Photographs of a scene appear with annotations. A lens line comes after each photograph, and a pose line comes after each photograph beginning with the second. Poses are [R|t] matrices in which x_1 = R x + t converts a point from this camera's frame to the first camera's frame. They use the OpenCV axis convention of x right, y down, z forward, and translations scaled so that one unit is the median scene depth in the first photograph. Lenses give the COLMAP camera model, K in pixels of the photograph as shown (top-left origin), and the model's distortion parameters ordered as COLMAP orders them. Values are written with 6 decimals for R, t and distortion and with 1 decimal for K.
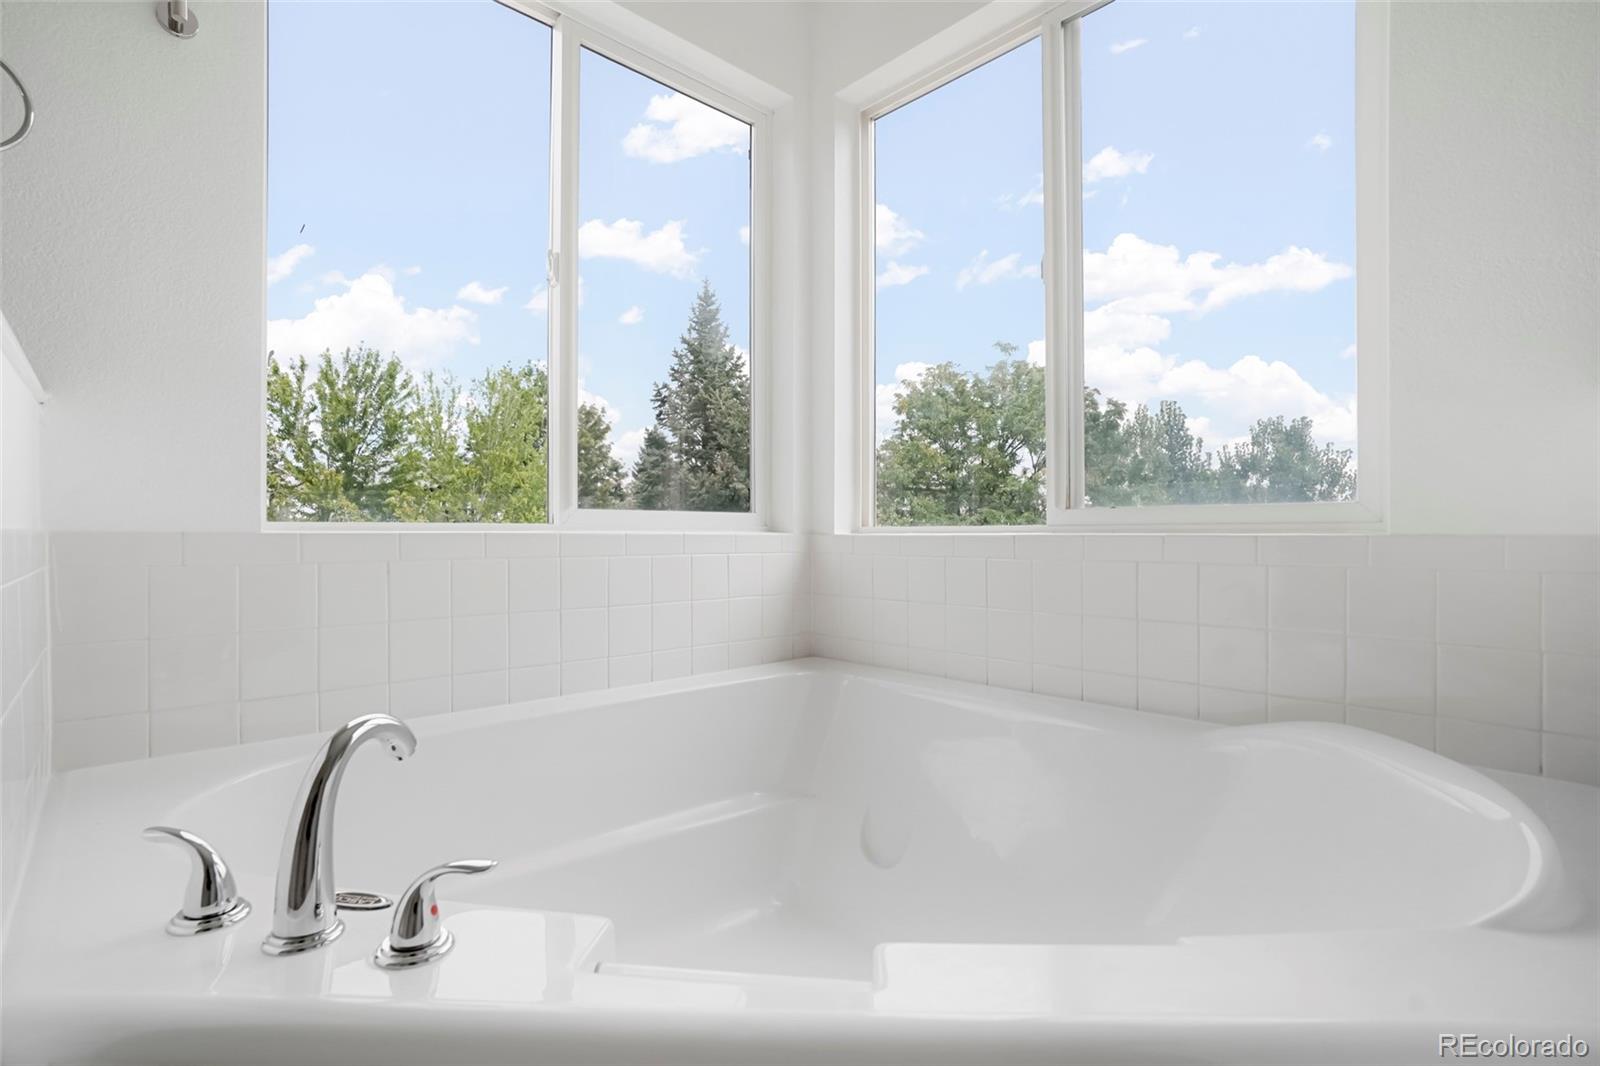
lens RADIAL K [[774.3, 0, 797.0], [0, 774.3, 538.7], [0, 0, 1]] dist [-0.066245, 0.037979]
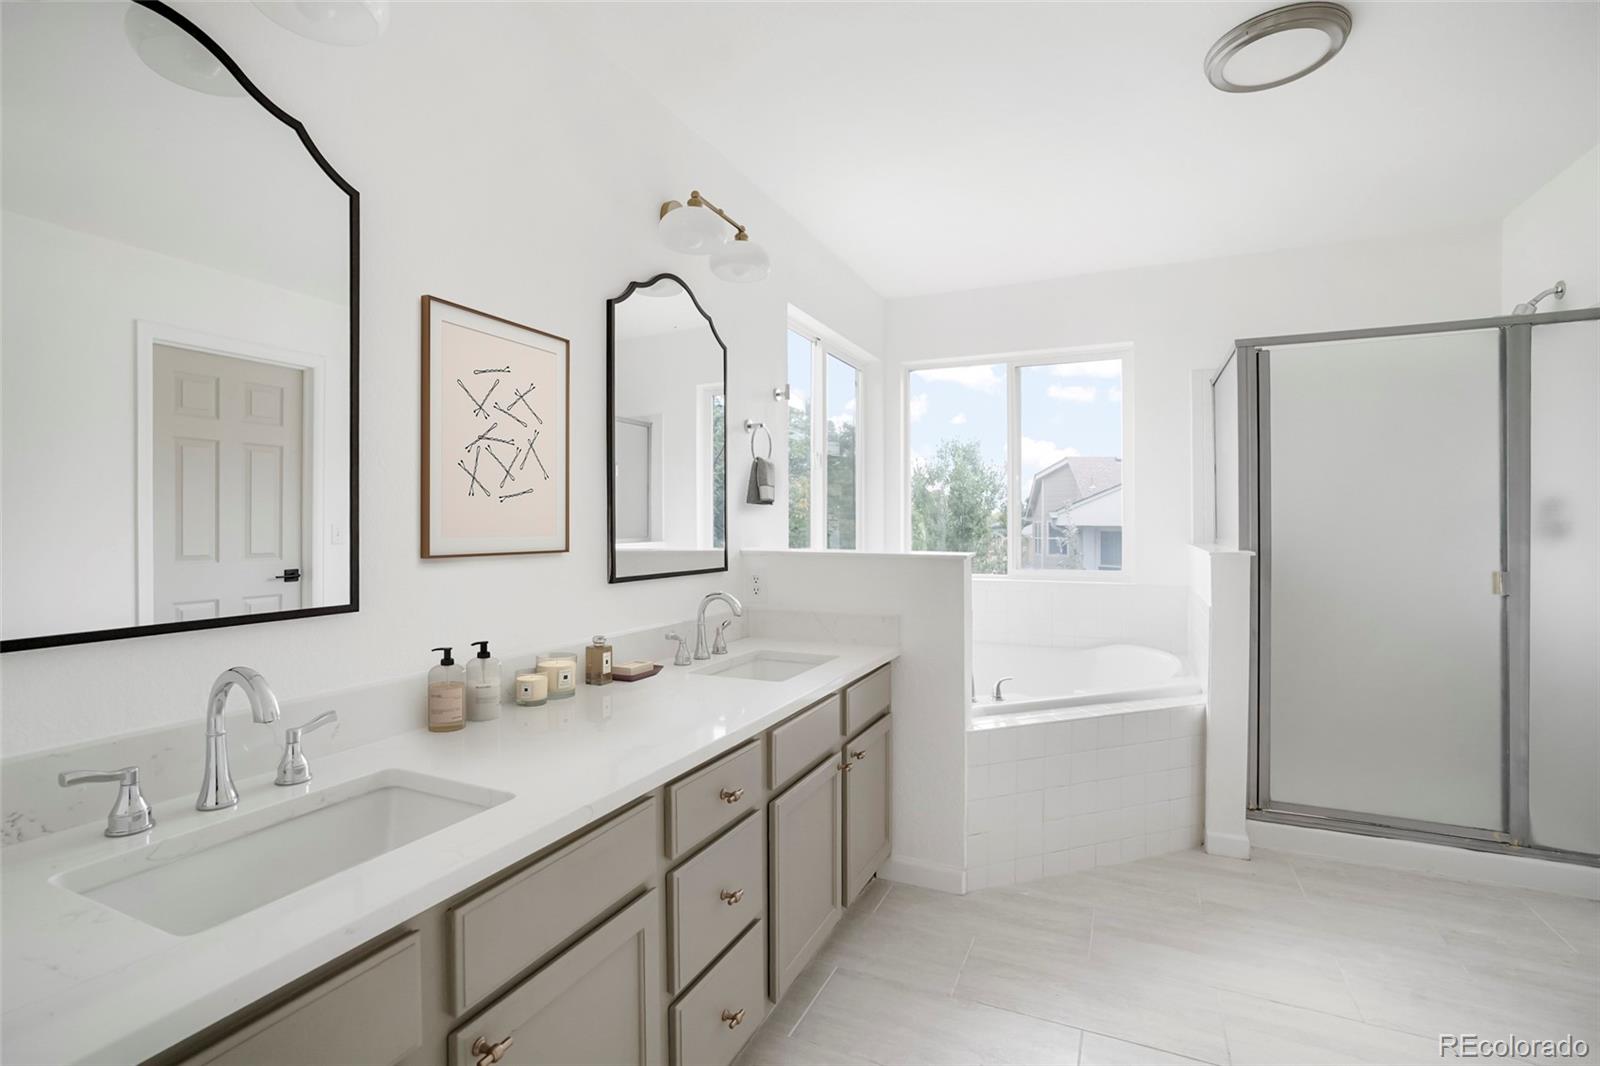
lens RADIAL K [[774.3, 0, 797.0], [0, 774.3, 538.7], [0, 0, 1]] dist [-0.066245, 0.037979]
pose [[0.926834, -0.007599, 0.375395, -0.077295], [0.003413, 0.999924, 0.011815, -0.010588], [-0.375457, -0.009669, 0.926789, -0.063765]]
